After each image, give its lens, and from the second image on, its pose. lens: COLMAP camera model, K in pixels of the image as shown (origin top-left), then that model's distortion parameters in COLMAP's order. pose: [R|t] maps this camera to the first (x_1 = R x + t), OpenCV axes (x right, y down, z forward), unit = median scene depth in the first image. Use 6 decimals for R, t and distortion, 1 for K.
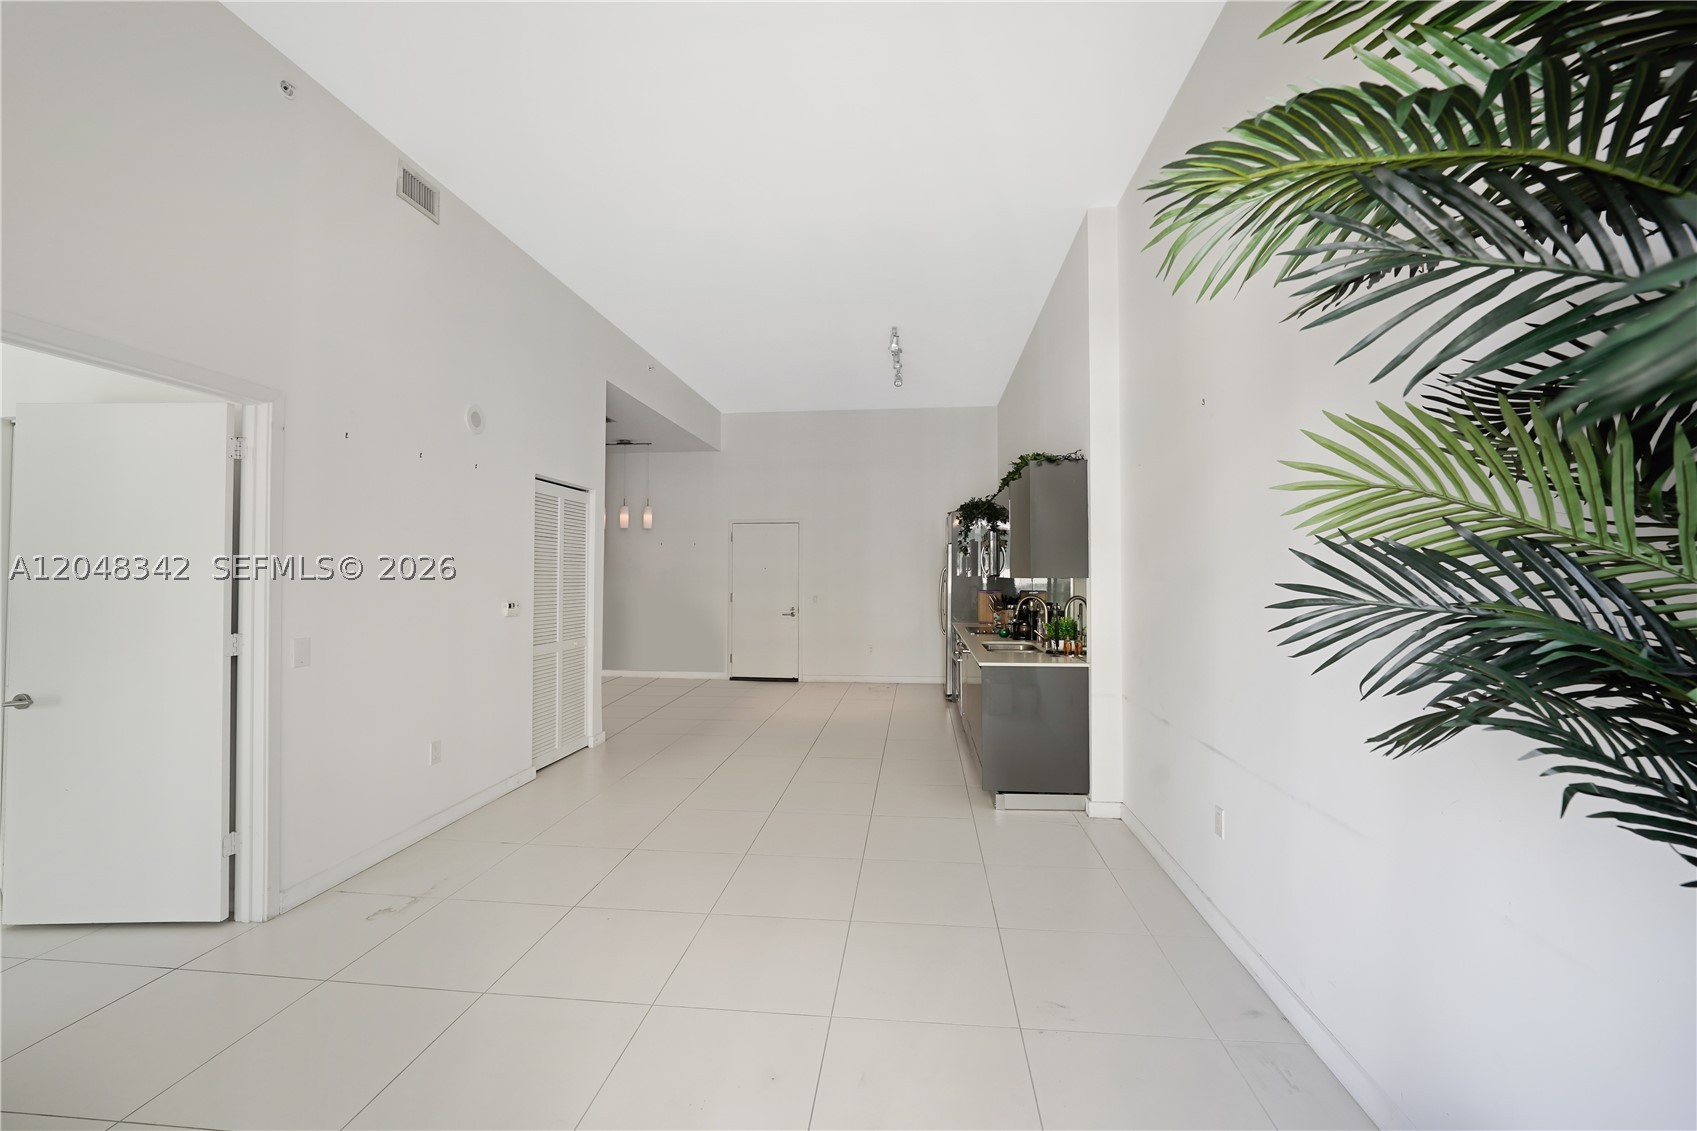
lens RADIAL K [[711.7, 0, 846.4], [0, 711.7, 563.5], [0, 0, 1]] dist [0.009446, -0.000802]
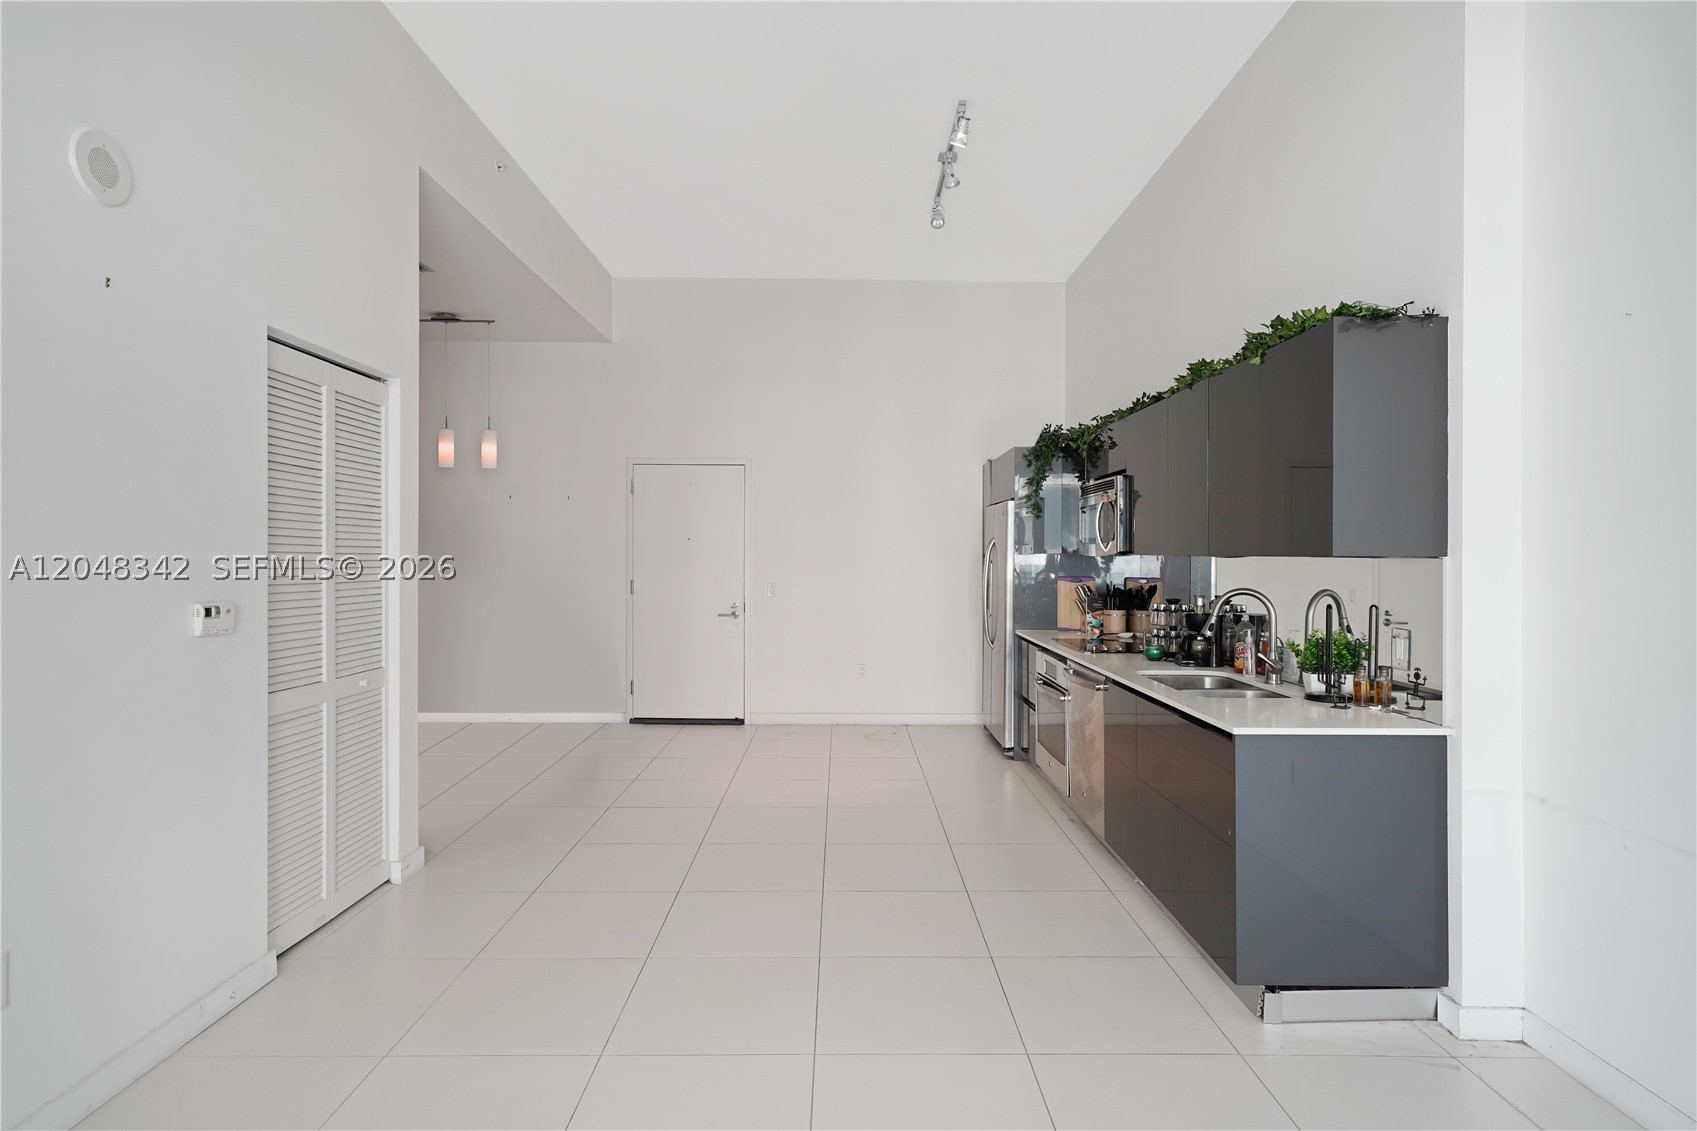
lens RADIAL K [[937.6, 0, 852.0], [0, 937.6, 569.8], [0, 0, 1]] dist [-0.002658, 0.003144]
pose [[0.992745, 0.003082, 0.120196, -0.112746], [-0.007190, 0.999404, 0.033754, 0.007953], [-0.120020, -0.034374, 0.992176, 0.295982]]
